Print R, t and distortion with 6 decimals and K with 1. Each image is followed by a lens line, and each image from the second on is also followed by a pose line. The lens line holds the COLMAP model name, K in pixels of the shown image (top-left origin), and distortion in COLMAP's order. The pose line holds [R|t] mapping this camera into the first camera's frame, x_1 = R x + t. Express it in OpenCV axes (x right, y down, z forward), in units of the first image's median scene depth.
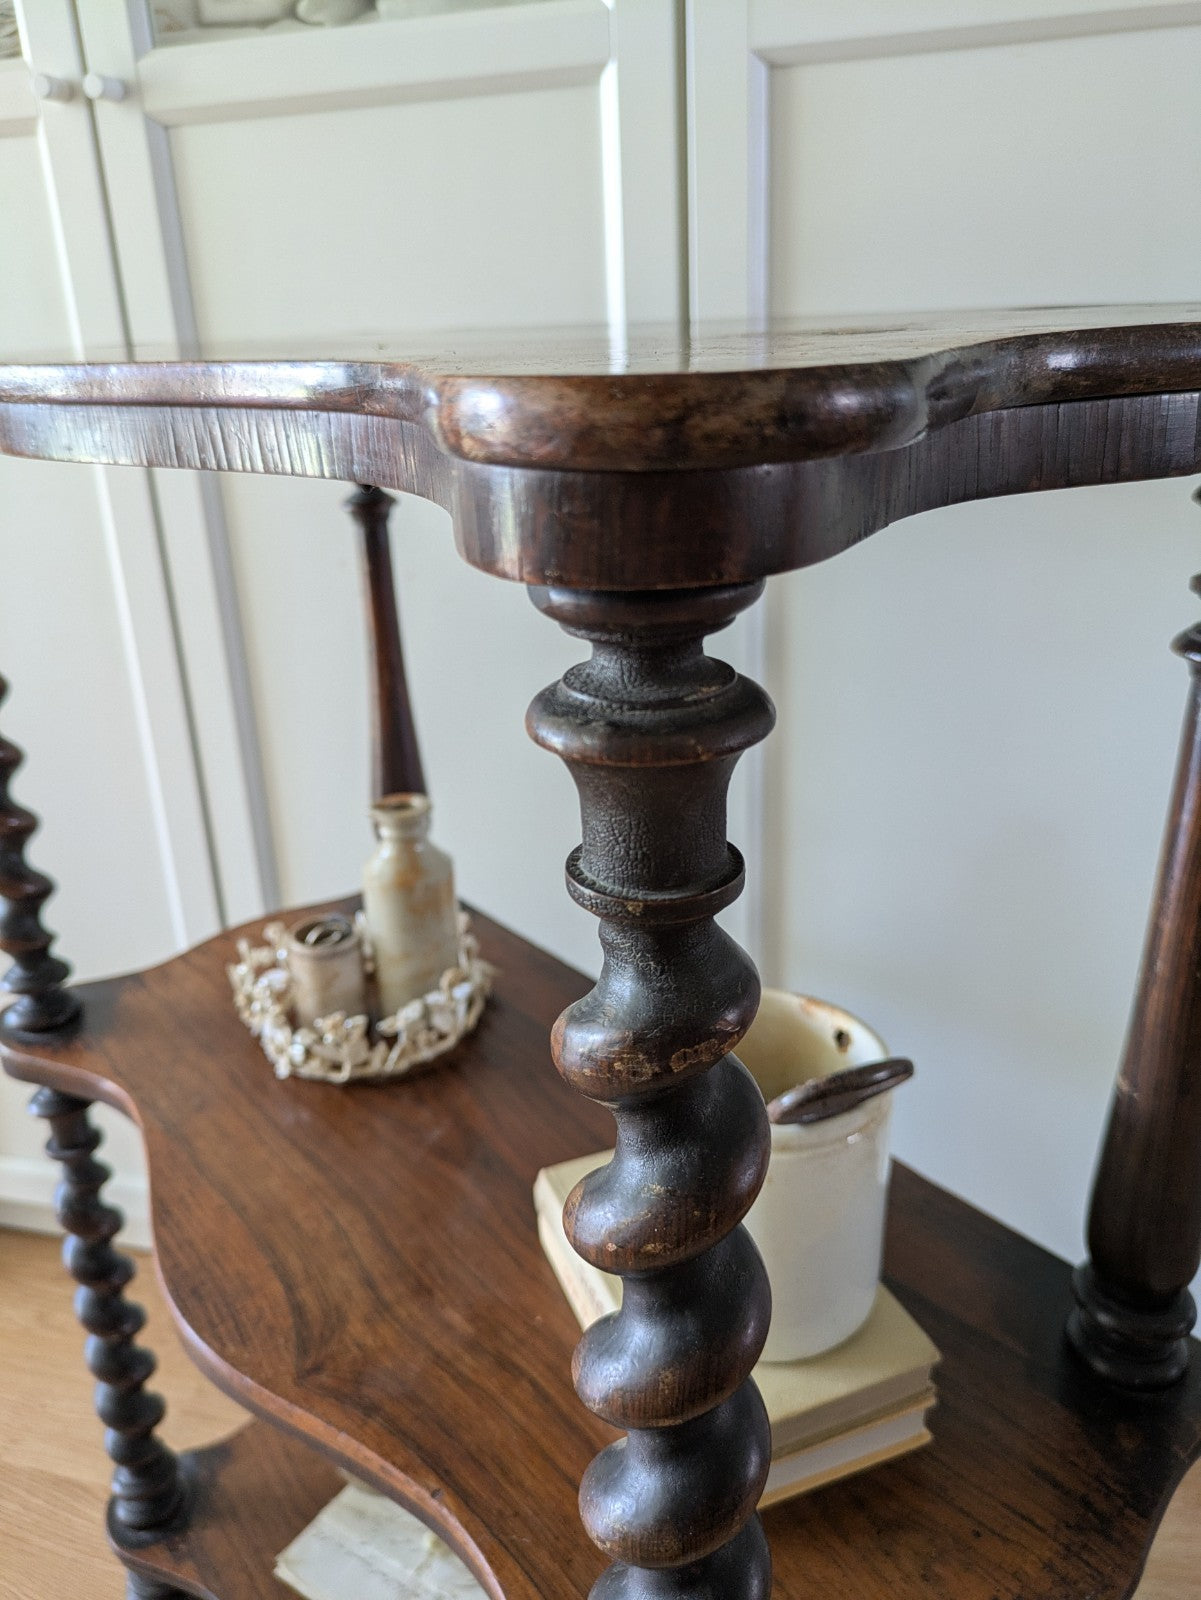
lens RADIAL K [[1219.7, 0, 577.0], [0, 1219.7, 760.3], [0, 0, 1]] dist [0.003861, 0.003145]
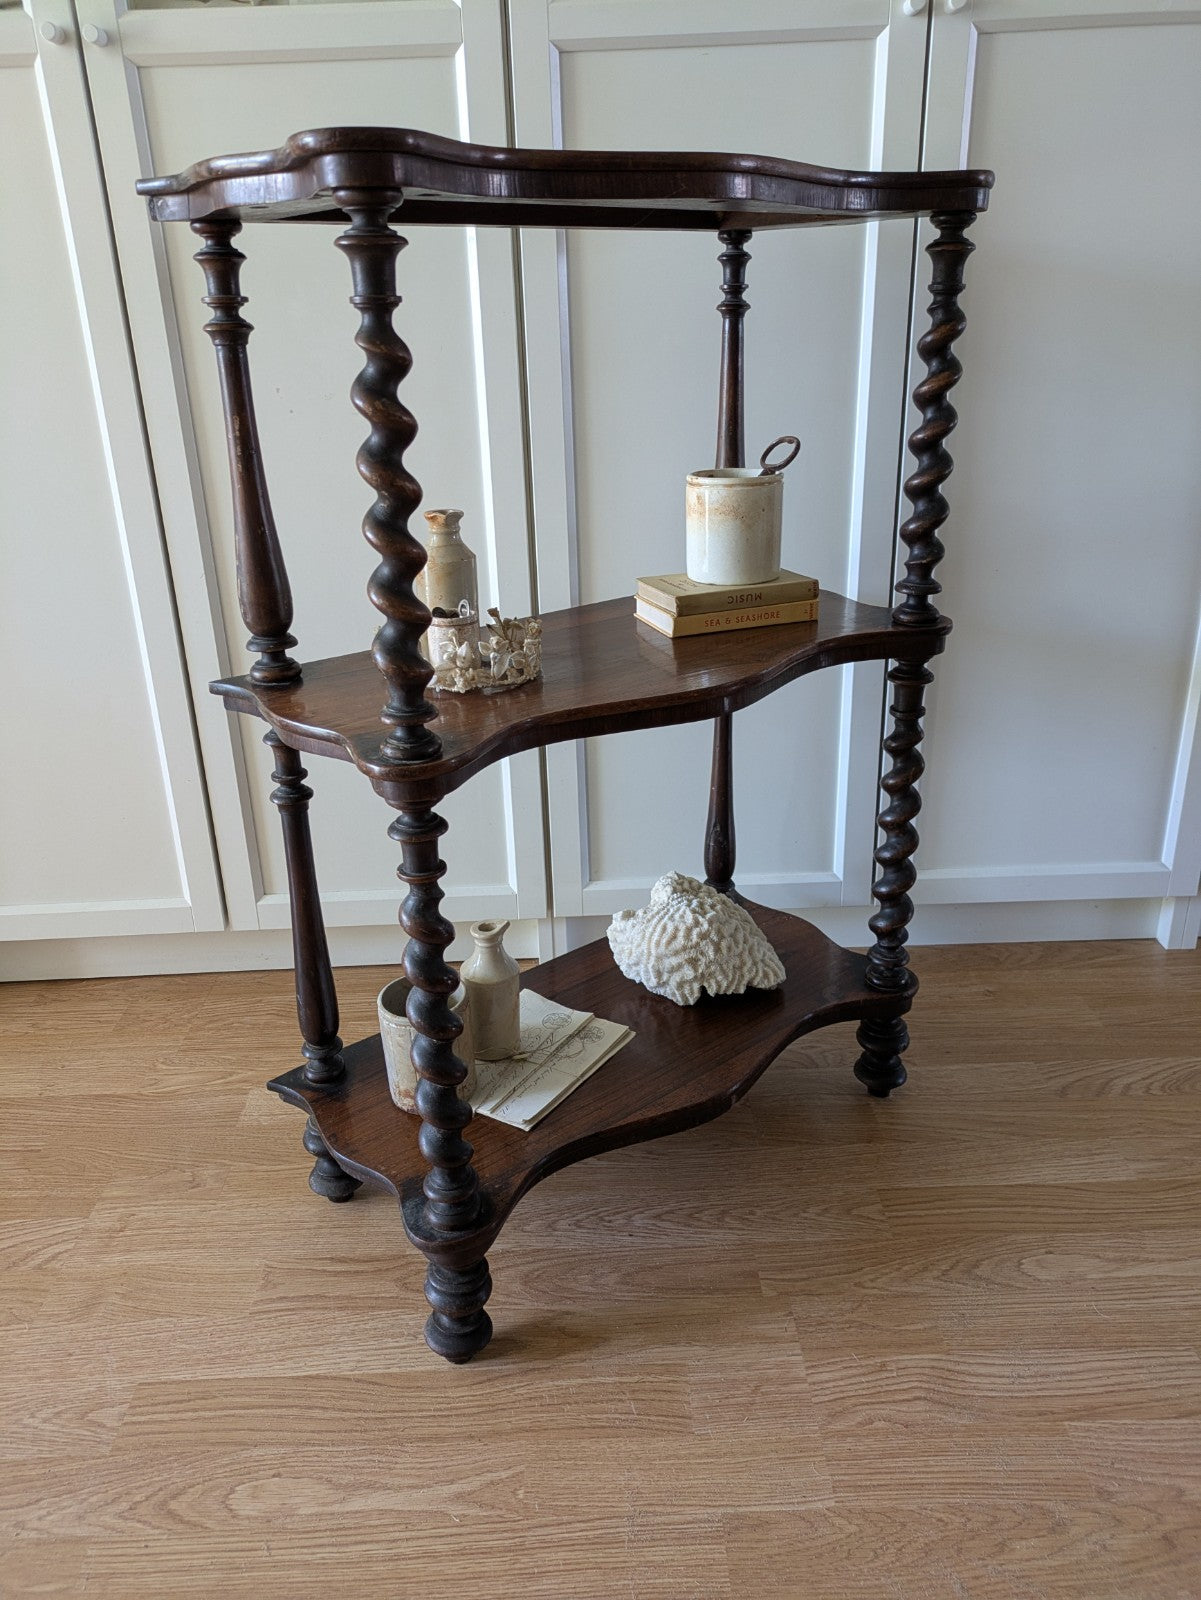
lens RADIAL K [[1219.7, 0, 572.7], [0, 1219.7, 773.5], [0, 0, 1]] dist [0.003861, 0.003145]
pose [[0.966146, -0.083914, 0.243967, -0.361017], [0.081443, 0.996473, 0.020214, 0.417579], [-0.244802, 0.000340, 0.969573, -0.679390]]
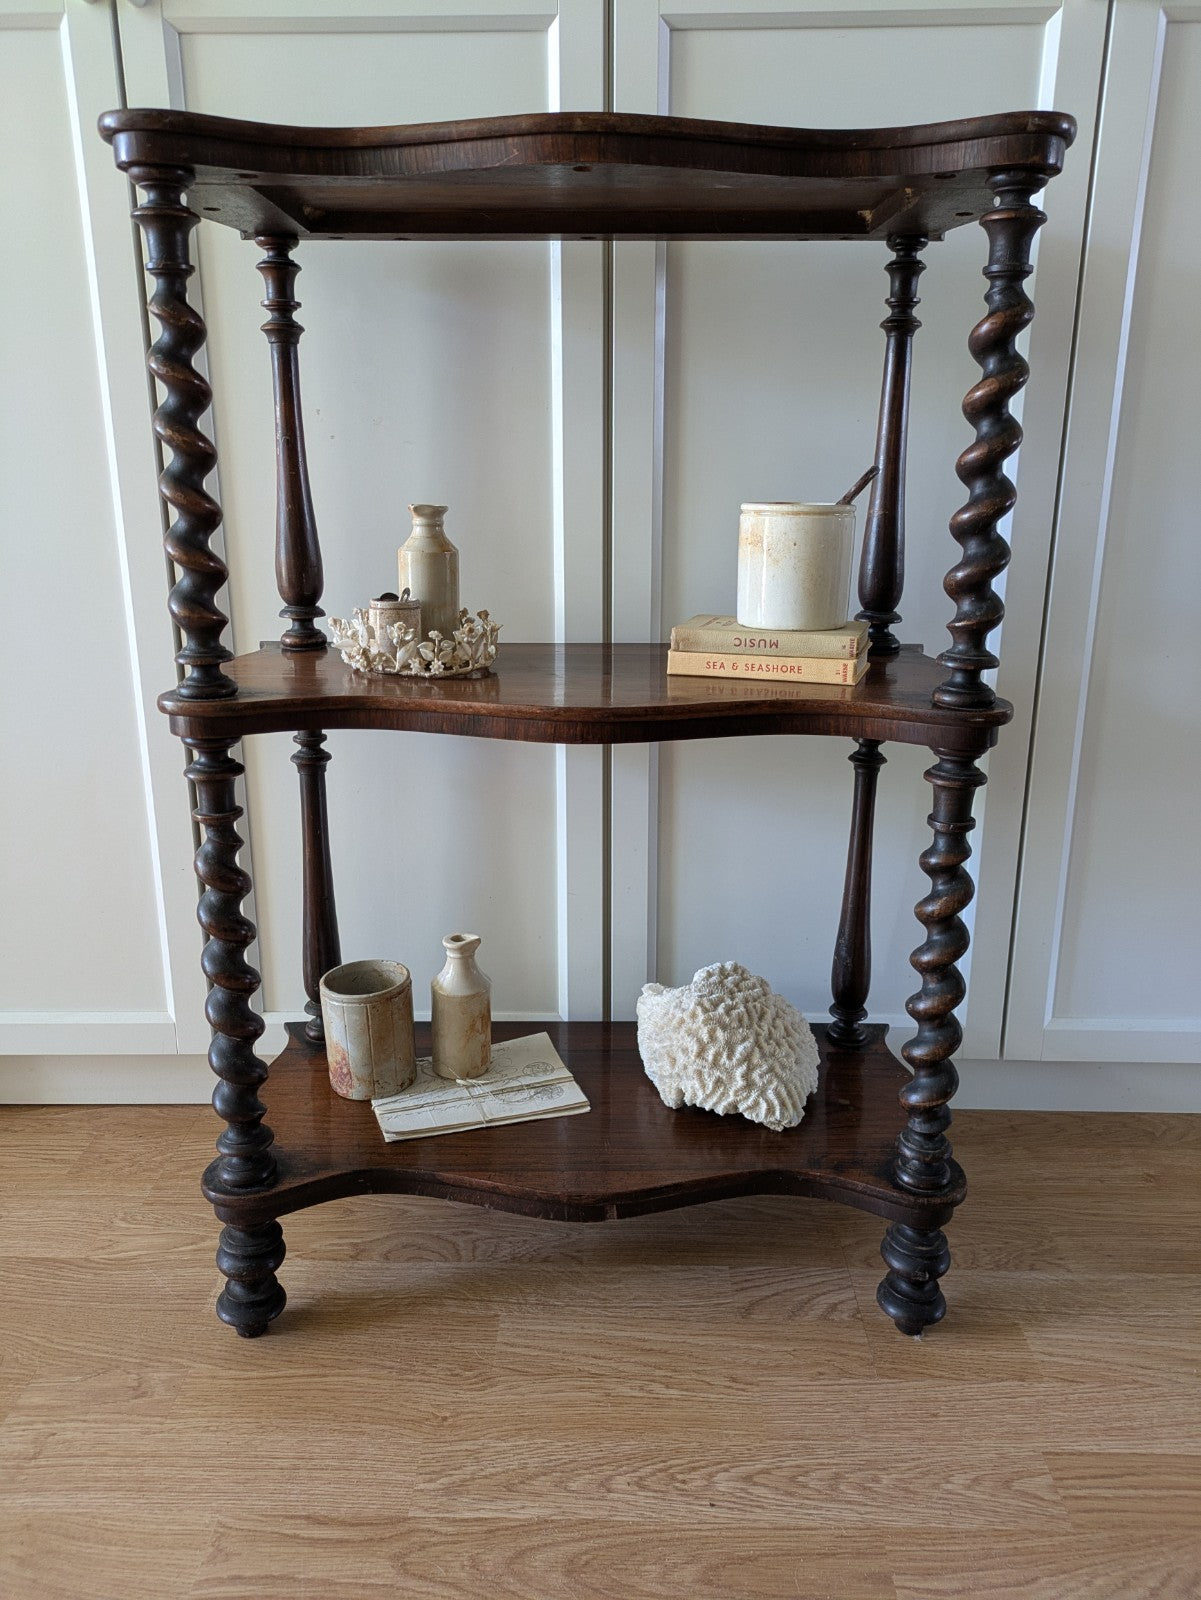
lens RADIAL K [[1219.7, 0, 585.2], [0, 1219.7, 768.8], [0, 0, 1]] dist [0.003861, 0.003145]
pose [[0.972730, -0.017178, 0.231302, -0.325770], [0.038309, 0.995456, -0.087177, 0.452513], [-0.228753, 0.093661, 0.968968, -0.286383]]
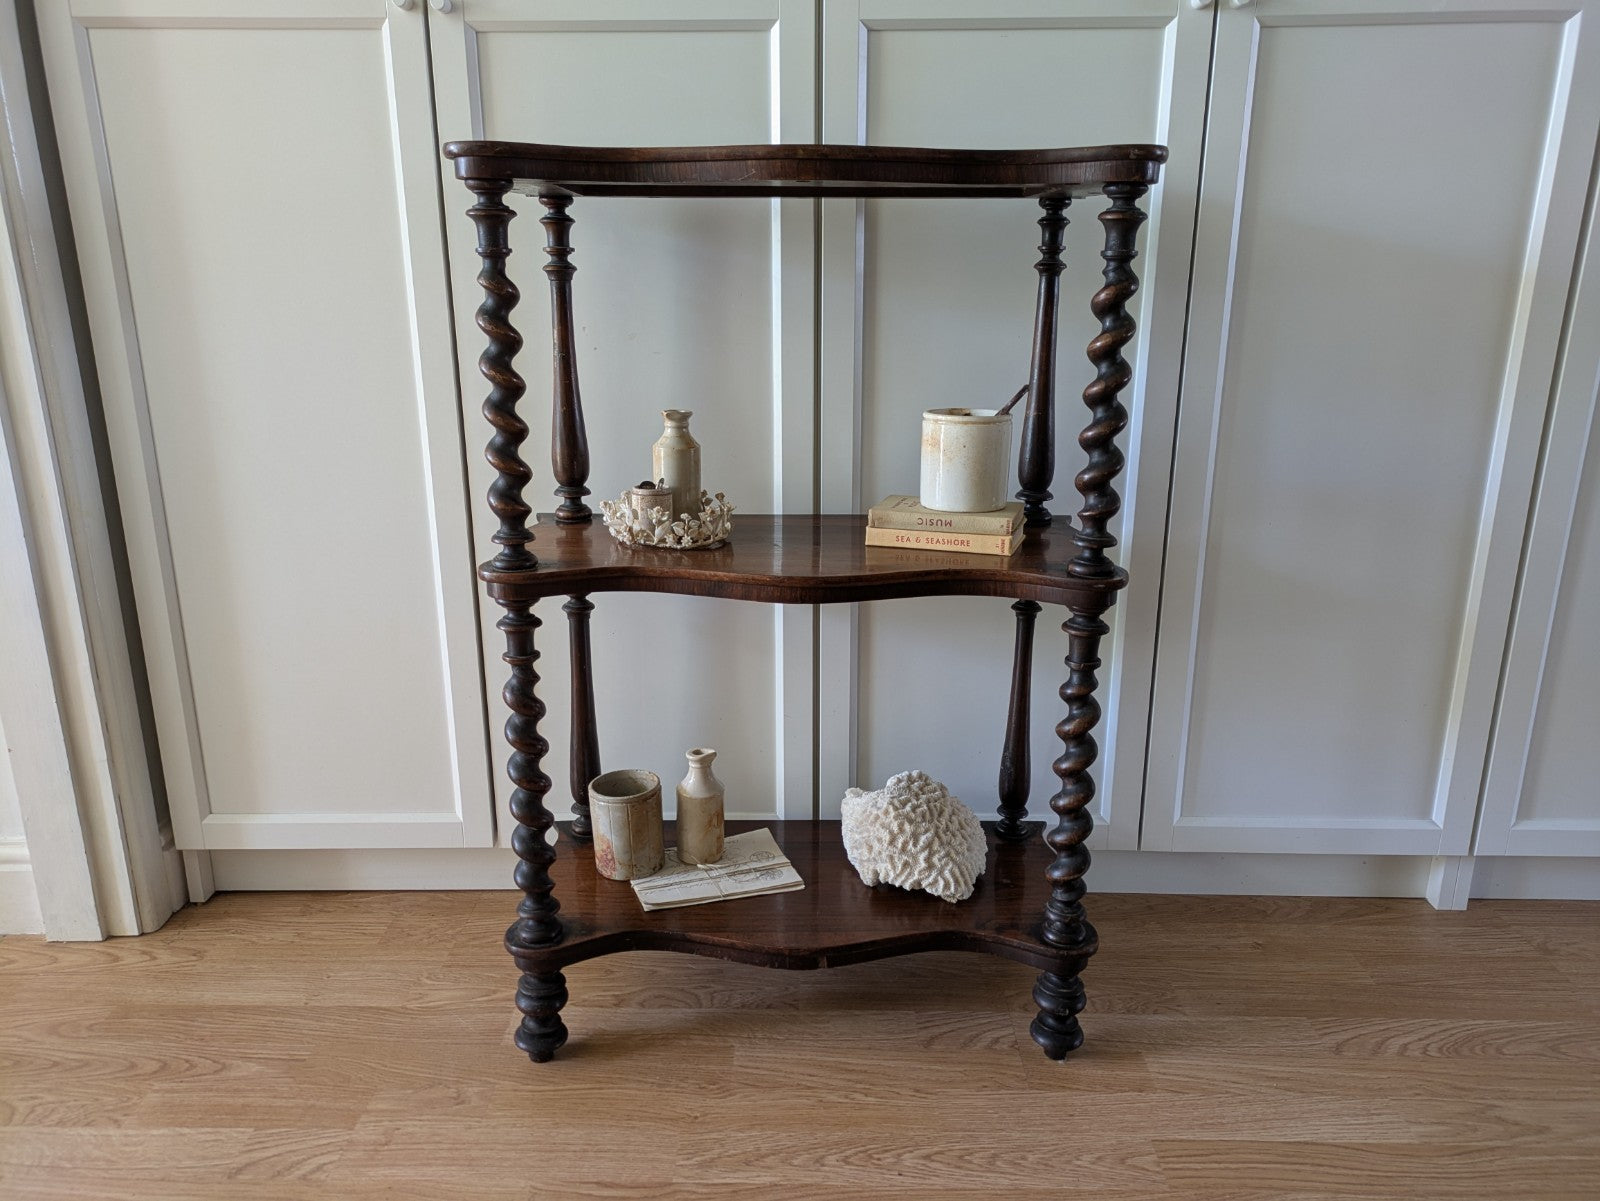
lens RADIAL K [[1219.7, 0, 778.6], [0, 1219.7, 604.1], [0, 0, 1]] dist [0.003861, 0.003145]
pose [[0.973193, -0.022169, 0.228918, -0.456868], [0.039993, 0.996492, -0.073518, 0.437376], [-0.226485, 0.080702, 0.970666, -0.703277]]
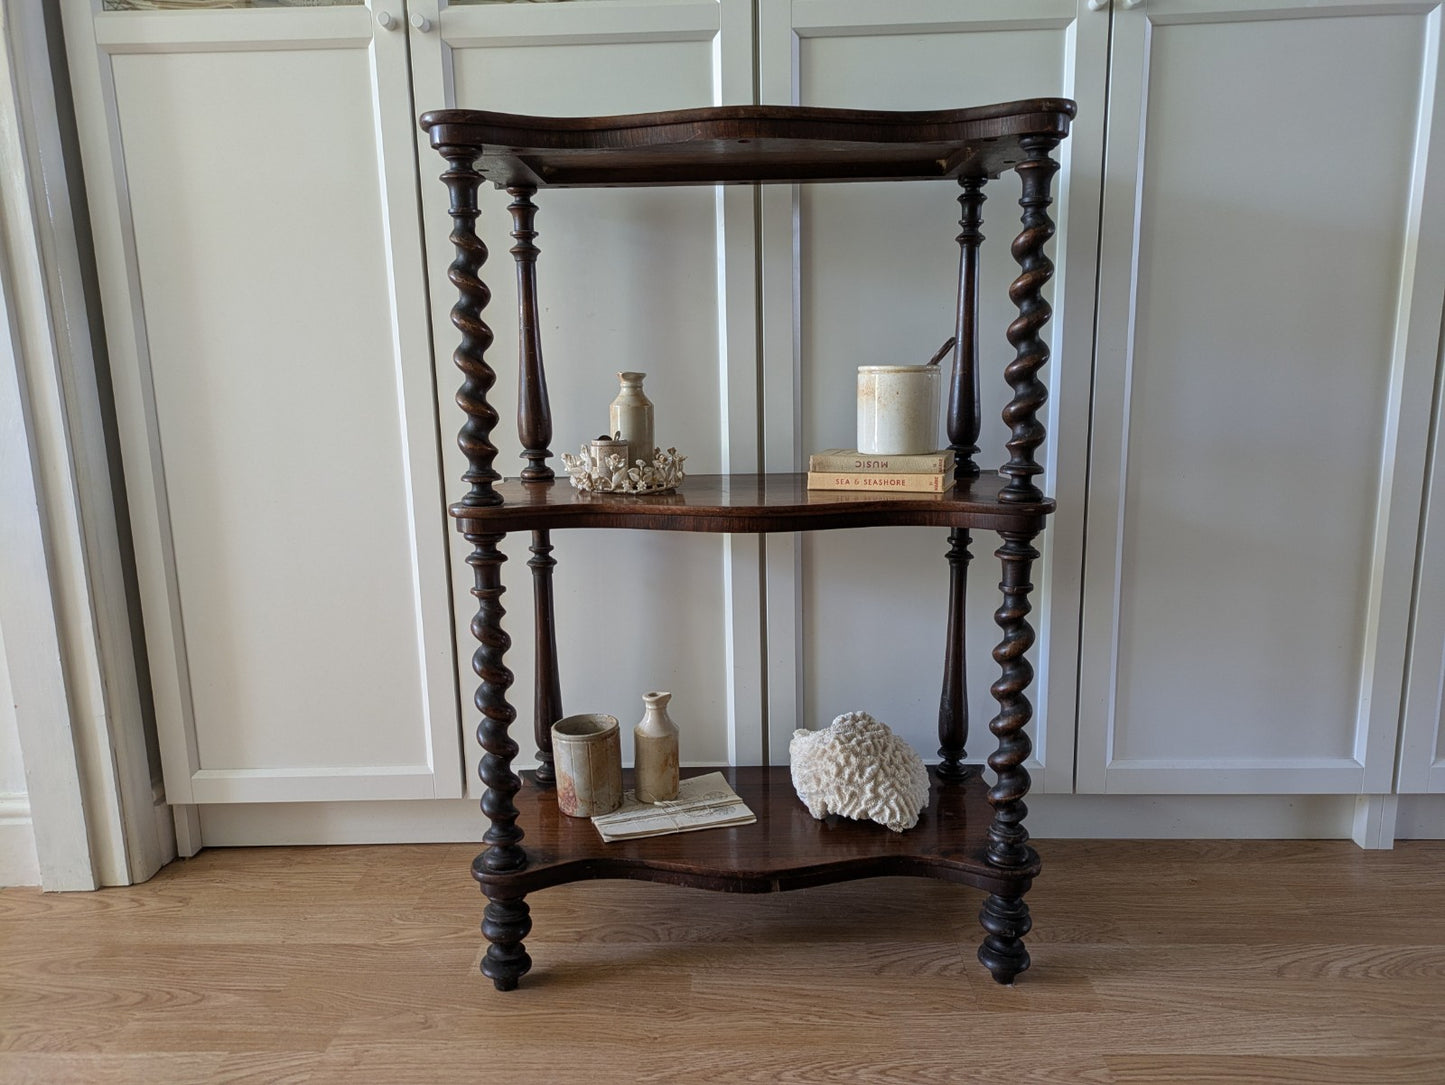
lens RADIAL K [[1101.6, 0, 704.2], [0, 1101.6, 545.8], [0, 0, 1]] dist [0.003861, 0.003145]
pose [[0.977113, -0.015729, 0.212137, -0.450713], [0.052143, 0.984548, -0.167174, 0.611496], [-0.206229, 0.174410, 0.962835, -0.619155]]
